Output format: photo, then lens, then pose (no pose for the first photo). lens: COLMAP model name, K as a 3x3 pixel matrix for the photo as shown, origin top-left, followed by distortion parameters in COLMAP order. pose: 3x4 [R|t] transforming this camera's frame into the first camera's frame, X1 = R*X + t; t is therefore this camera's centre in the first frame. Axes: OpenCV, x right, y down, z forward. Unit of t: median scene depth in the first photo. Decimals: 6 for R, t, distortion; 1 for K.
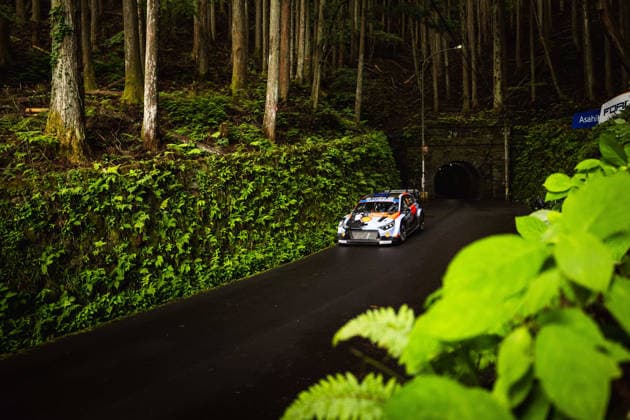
lens RADIAL K [[4124.0, 0, 314.1], [0, 4124.0, 211.6], [0, 0, 1]] dist [0.336180, 0.000000]
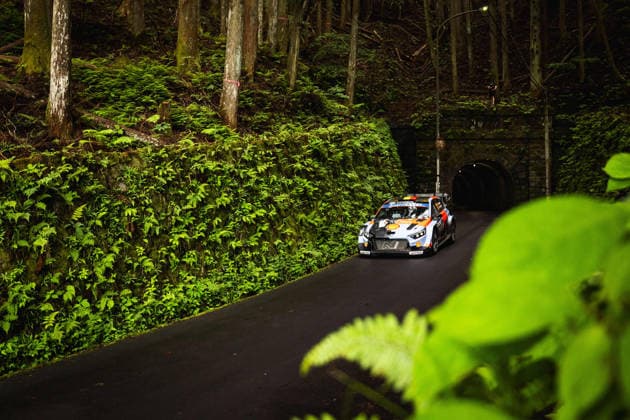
lens RADIAL K [[4124.0, 0, 315.2], [0, 4124.0, 208.5], [0, 0, 1]] dist [0.336180, 0.000000]
pose [[0.999905, -0.006791, -0.011968, 0.013272], [0.006600, 0.999851, -0.015927, 0.008879], [0.012074, 0.015847, 0.999802, 0.256289]]
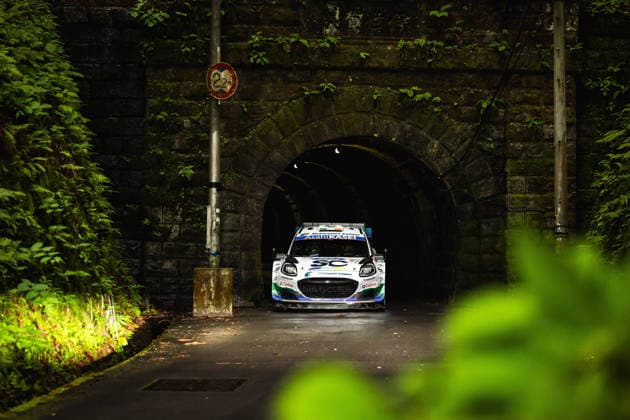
lens RADIAL K [[4124.0, 0, 314.7], [0, 4124.0, 208.3], [0, 0, 1]] dist [0.336180, 0.000000]
pose [[0.998720, 0.024837, 0.044071, 0.022459], [-0.025263, 0.999639, 0.009132, -0.010413], [-0.043829, -0.010233, 0.998987, 0.794816]]
